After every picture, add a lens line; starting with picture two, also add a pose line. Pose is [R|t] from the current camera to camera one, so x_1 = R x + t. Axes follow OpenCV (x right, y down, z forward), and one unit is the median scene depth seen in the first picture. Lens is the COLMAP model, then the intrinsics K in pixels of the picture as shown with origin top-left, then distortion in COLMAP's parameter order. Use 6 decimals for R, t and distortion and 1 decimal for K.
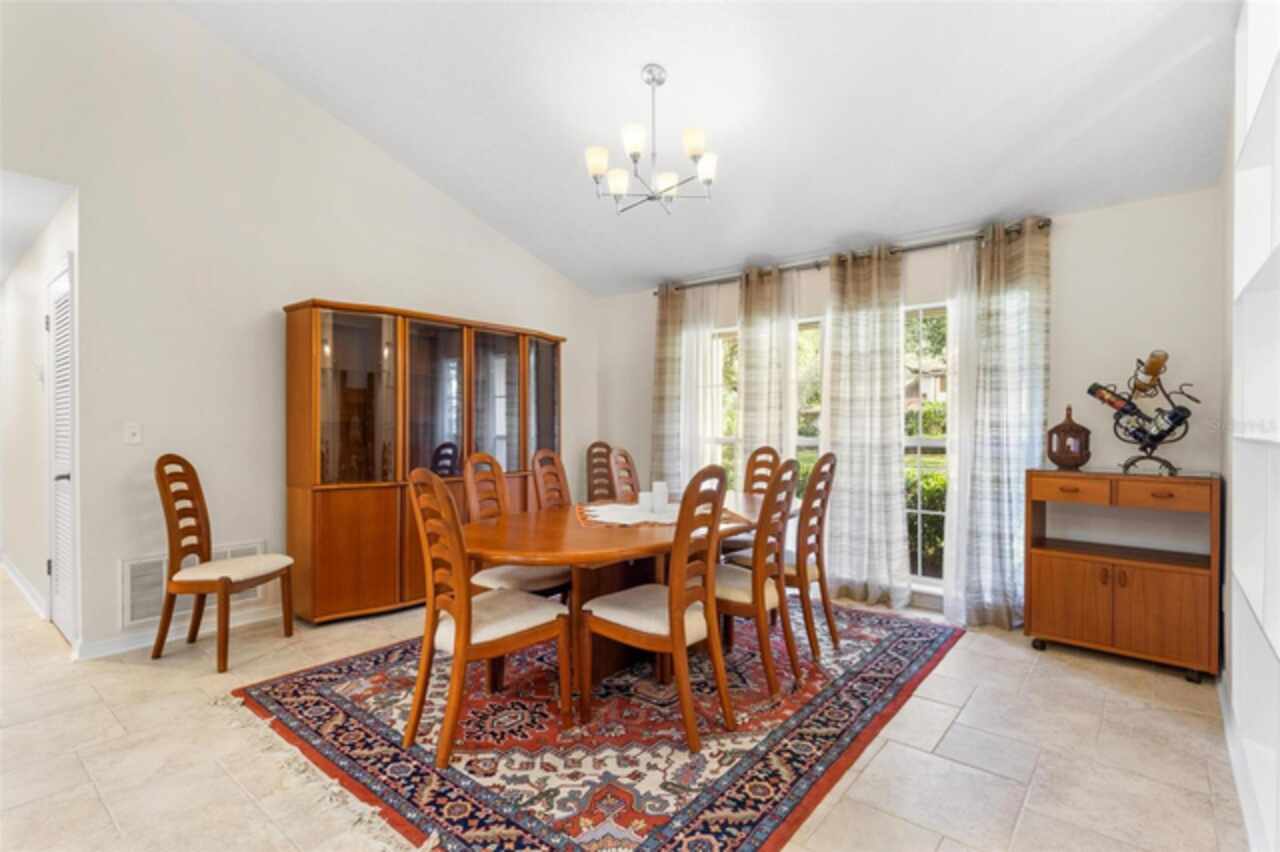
lens RADIAL K [[608.4, 0, 635.8], [0, 608.4, 427.8], [0, 0, 1]] dist [0.000641, 0.000776]
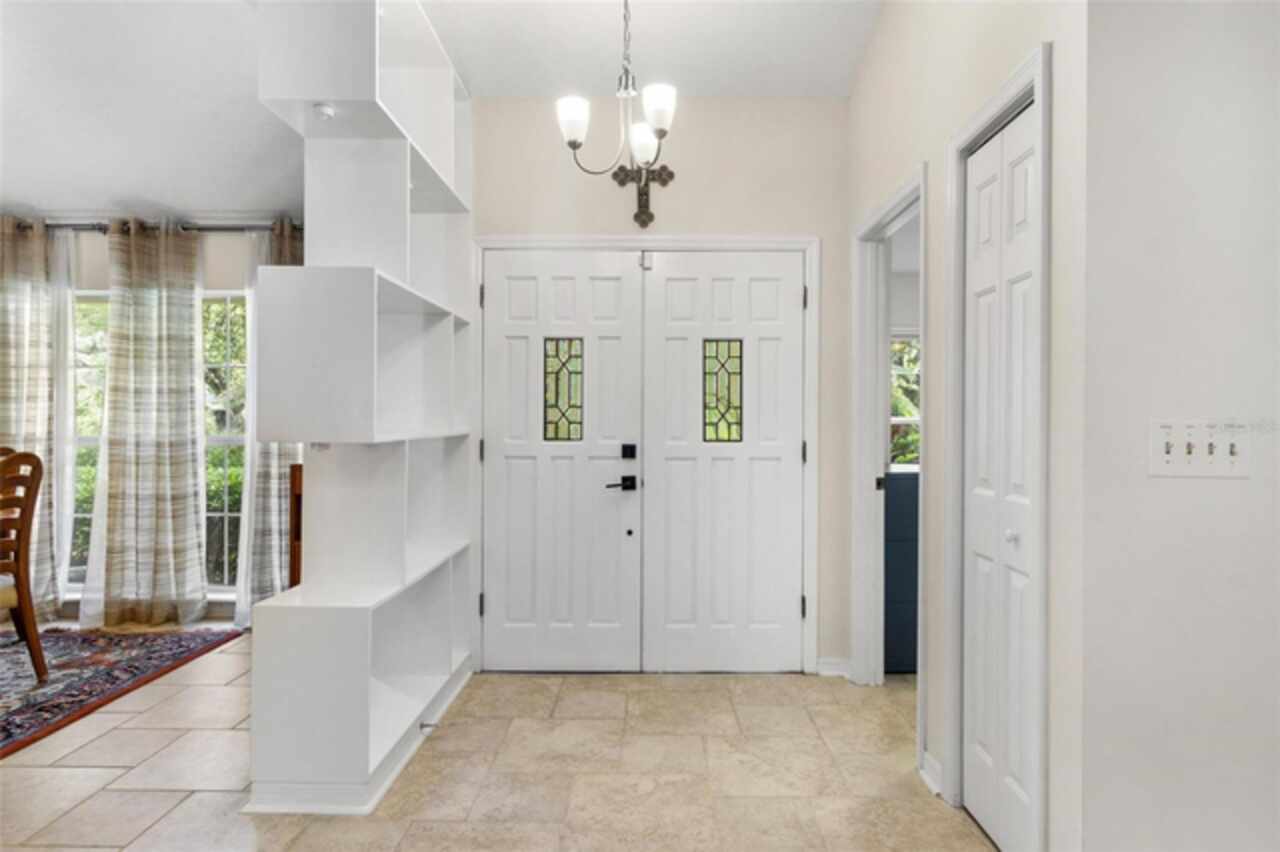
lens RADIAL K [[718.1, 0, 645.7], [0, 718.1, 427.2], [0, 0, 1]] dist [0.020009, -0.000037]
pose [[0.788432, 0.001349, 0.615120, 0.301771], [-0.000828, 0.999999, -0.001130, 0.005991], [-0.615121, 0.000382, 0.788432, -0.265427]]
